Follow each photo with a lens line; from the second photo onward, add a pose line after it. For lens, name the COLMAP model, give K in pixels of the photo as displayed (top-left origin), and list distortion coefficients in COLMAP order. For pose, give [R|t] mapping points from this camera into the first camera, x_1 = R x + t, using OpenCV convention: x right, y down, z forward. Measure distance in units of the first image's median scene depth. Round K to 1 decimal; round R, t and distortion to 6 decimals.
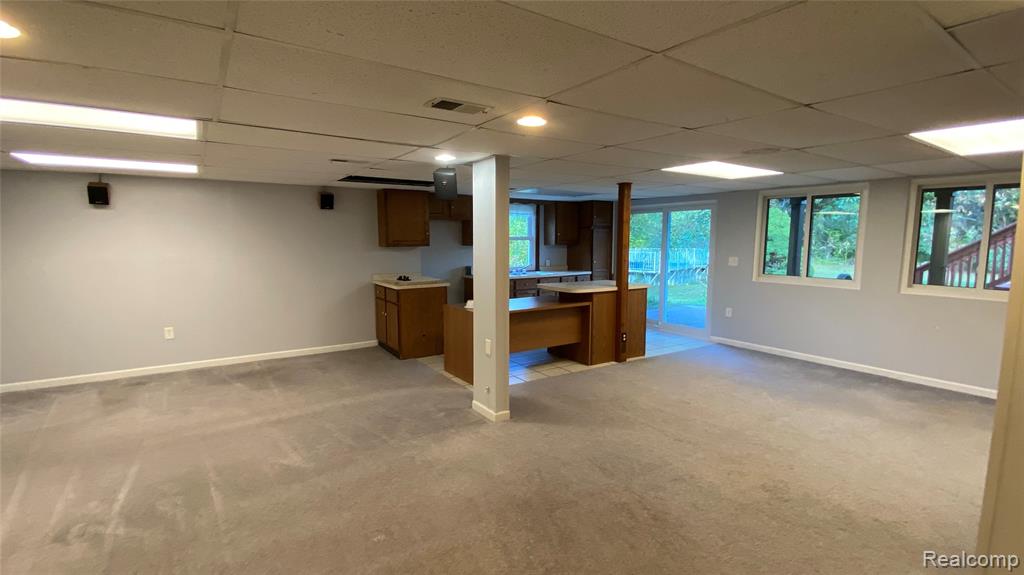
lens RADIAL K [[445.4, 0, 512.0], [0, 445.4, 287.5], [0, 0, 1]] dist [-0.000162, 0.000079]
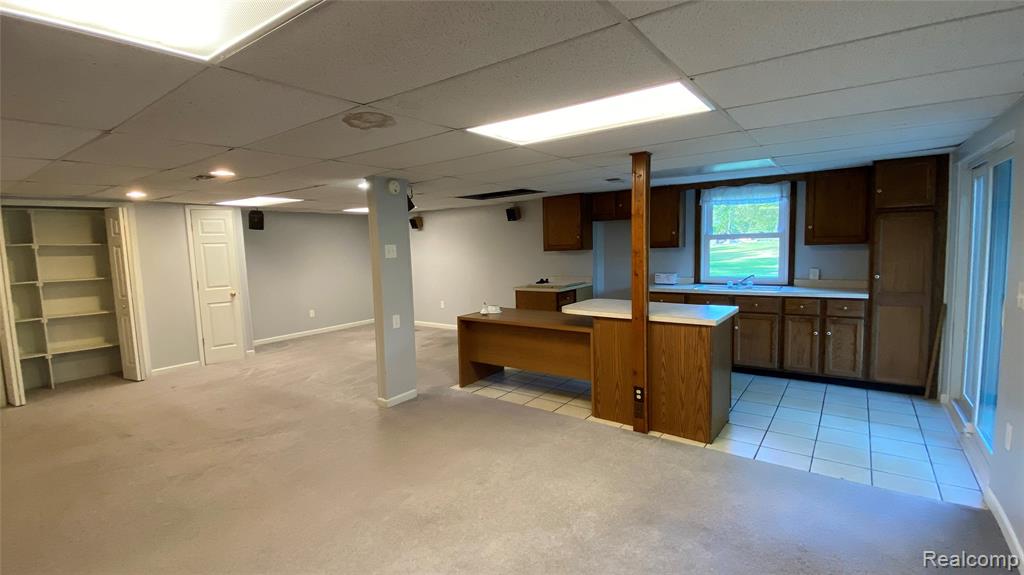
lens RADIAL K [[470.9, 0, 512.0], [0, 470.9, 287.5], [0, 0, 1]] dist [-0.034393, -0.000374]
pose [[0.307919, 0.074187, -0.948516, 0.709657], [-0.070462, 0.995996, 0.055027, -0.055145], [0.948800, 0.049891, 0.311913, 0.527540]]
